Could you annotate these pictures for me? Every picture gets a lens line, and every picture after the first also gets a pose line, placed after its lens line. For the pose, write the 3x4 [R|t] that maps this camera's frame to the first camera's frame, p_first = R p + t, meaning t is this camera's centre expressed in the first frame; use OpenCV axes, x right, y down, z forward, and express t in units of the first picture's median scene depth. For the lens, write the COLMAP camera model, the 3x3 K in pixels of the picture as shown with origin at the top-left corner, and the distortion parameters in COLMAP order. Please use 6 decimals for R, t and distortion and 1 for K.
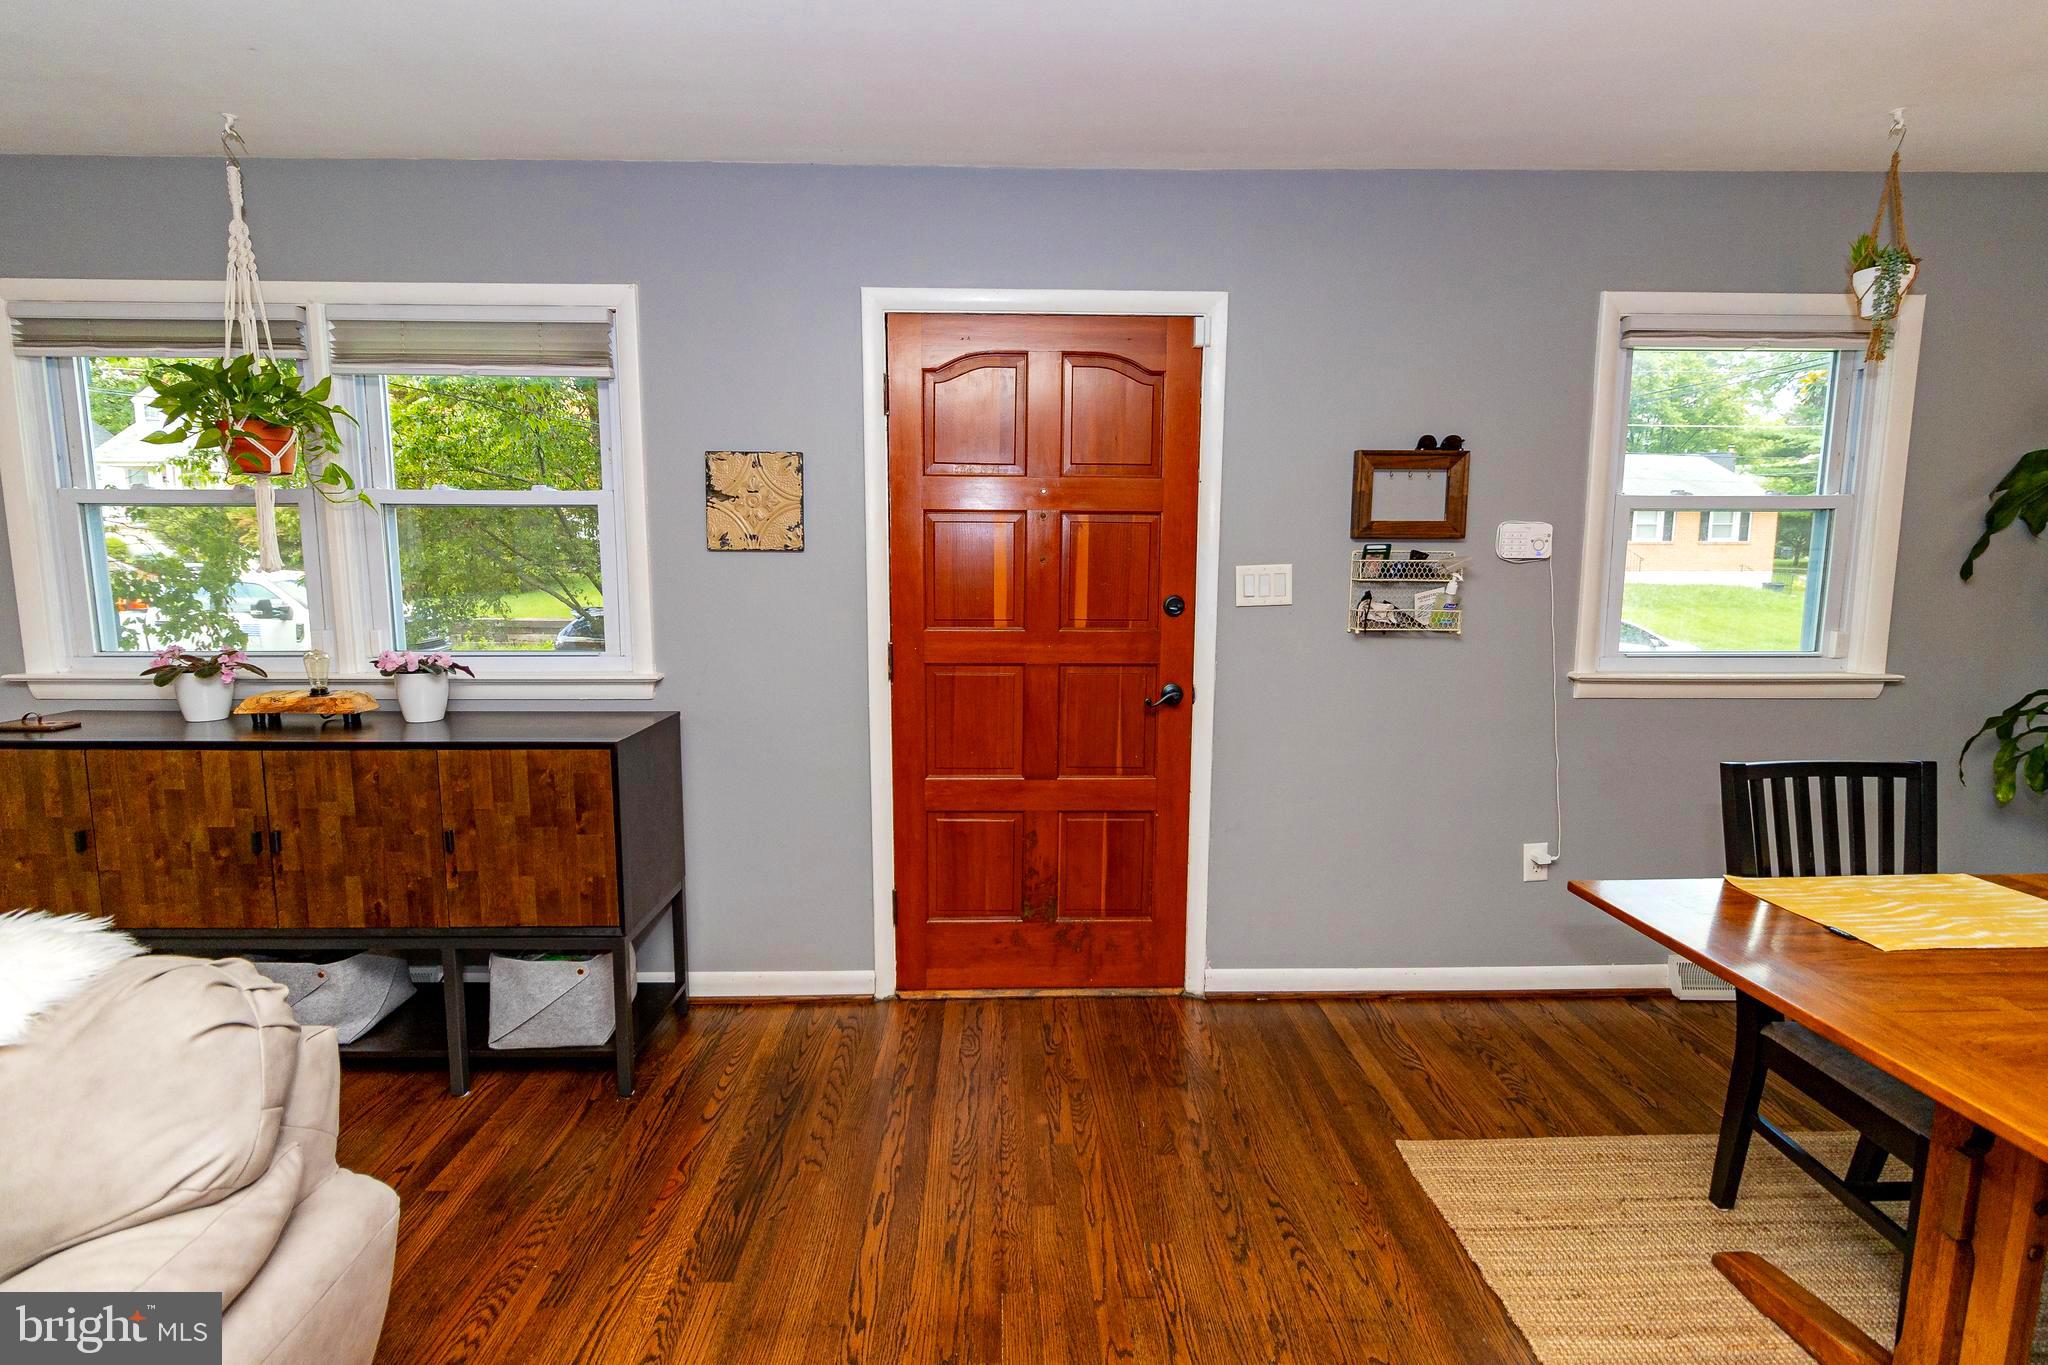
lens RADIAL K [[939.6, 0, 1019.2], [0, 939.6, 672.1], [0, 0, 1]] dist [-0.002370, -0.000562]
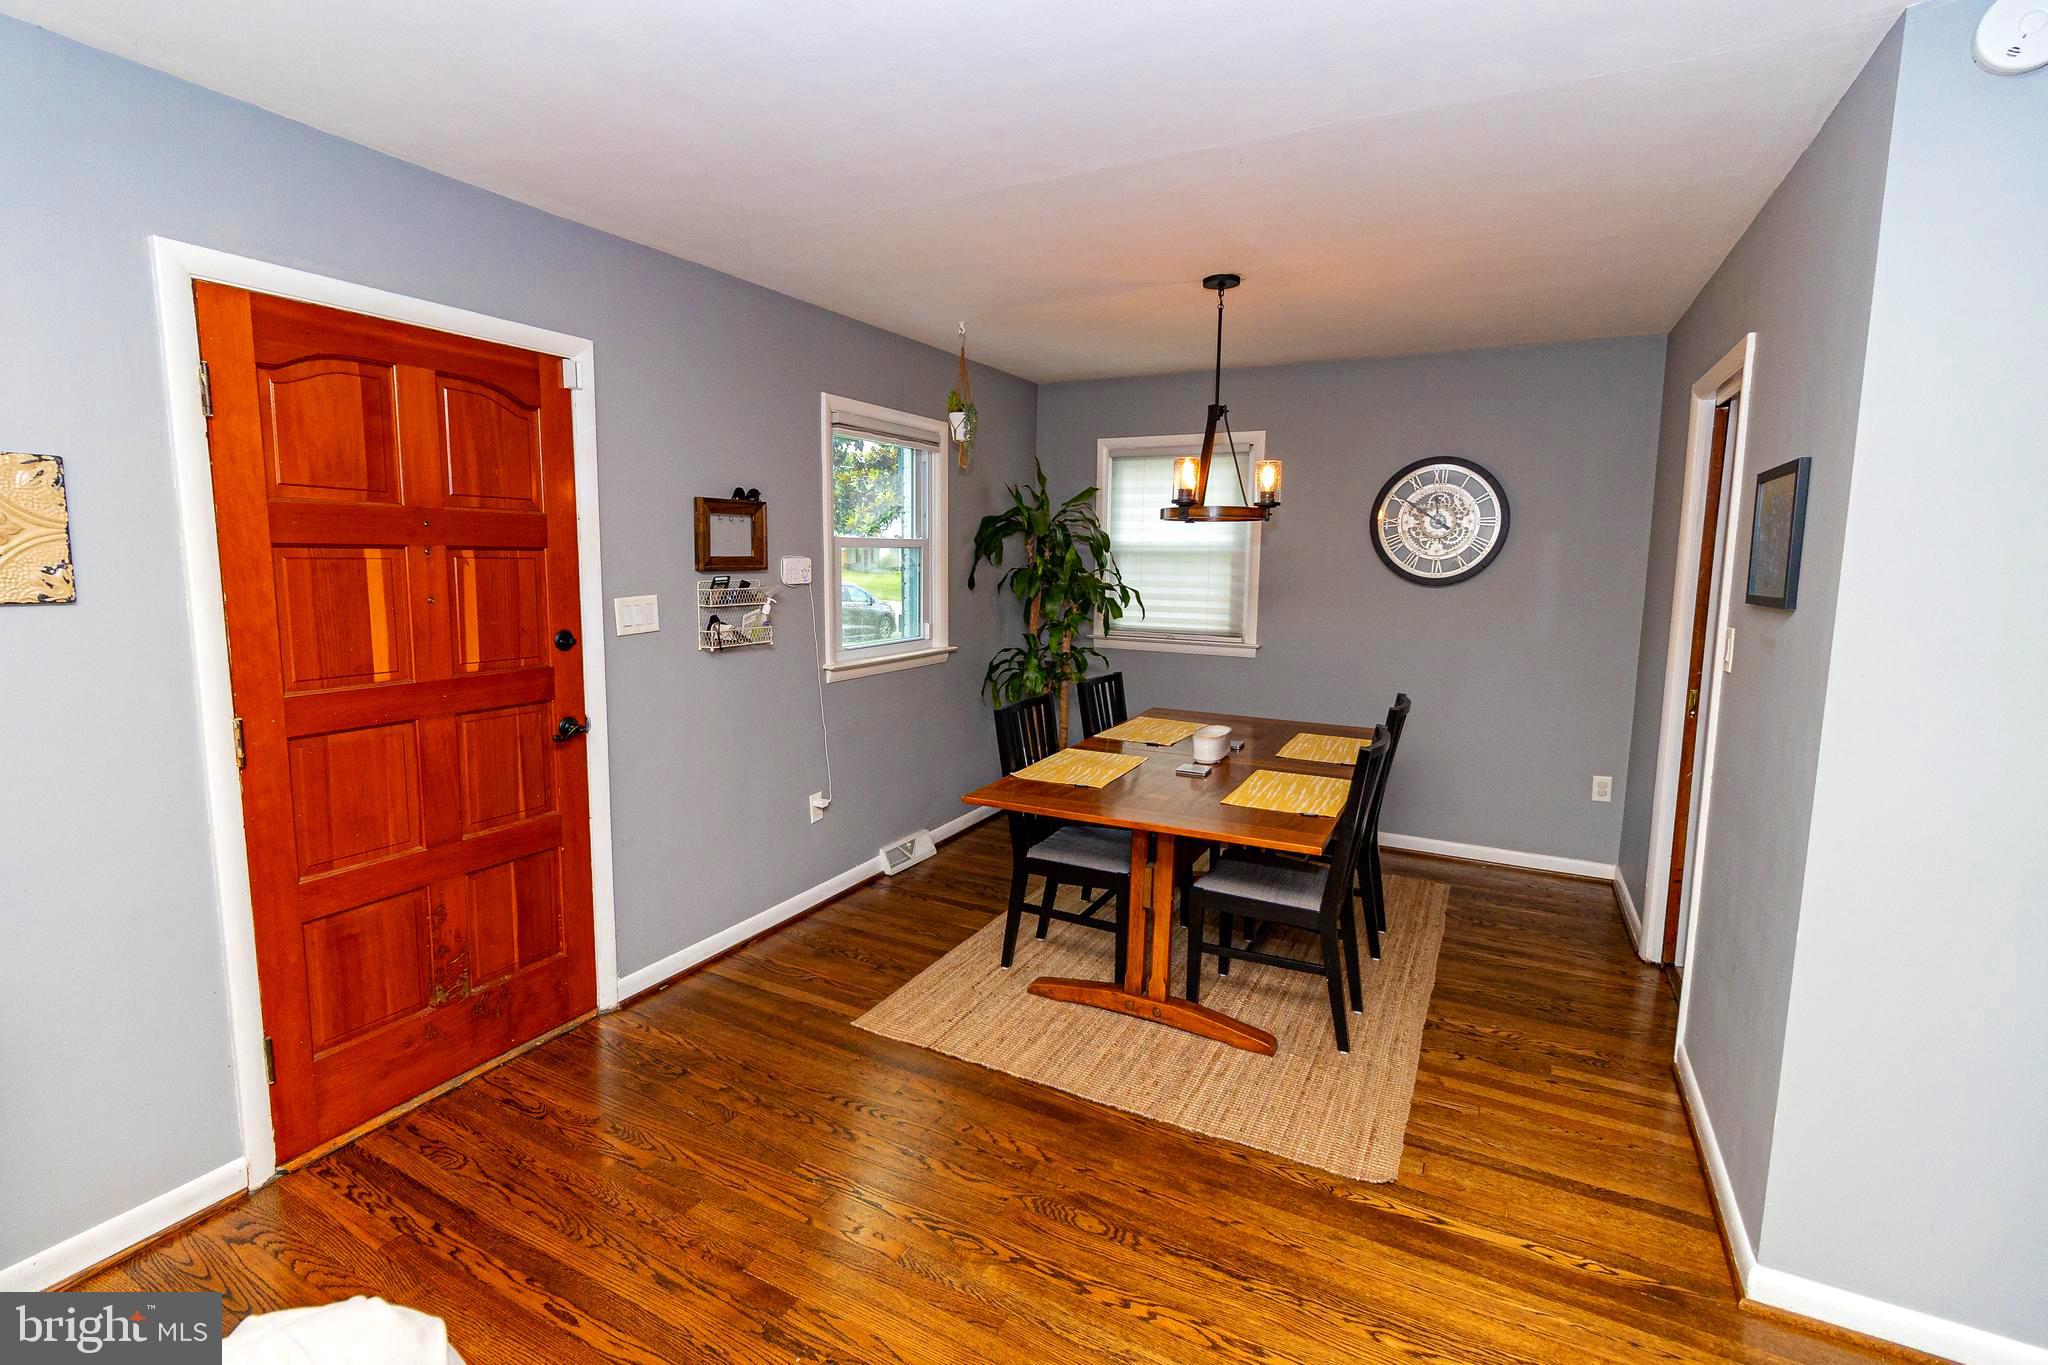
lens RADIAL K [[939.6, 0, 1001.5], [0, 939.6, 676.0], [0, 0, 1]] dist [-0.002370, -0.000562]
pose [[0.489866, -0.111655, 0.864618, -0.494711], [0.100091, 0.992410, 0.071449, -0.058641], [-0.866033, 0.051540, 0.497323, 0.092982]]
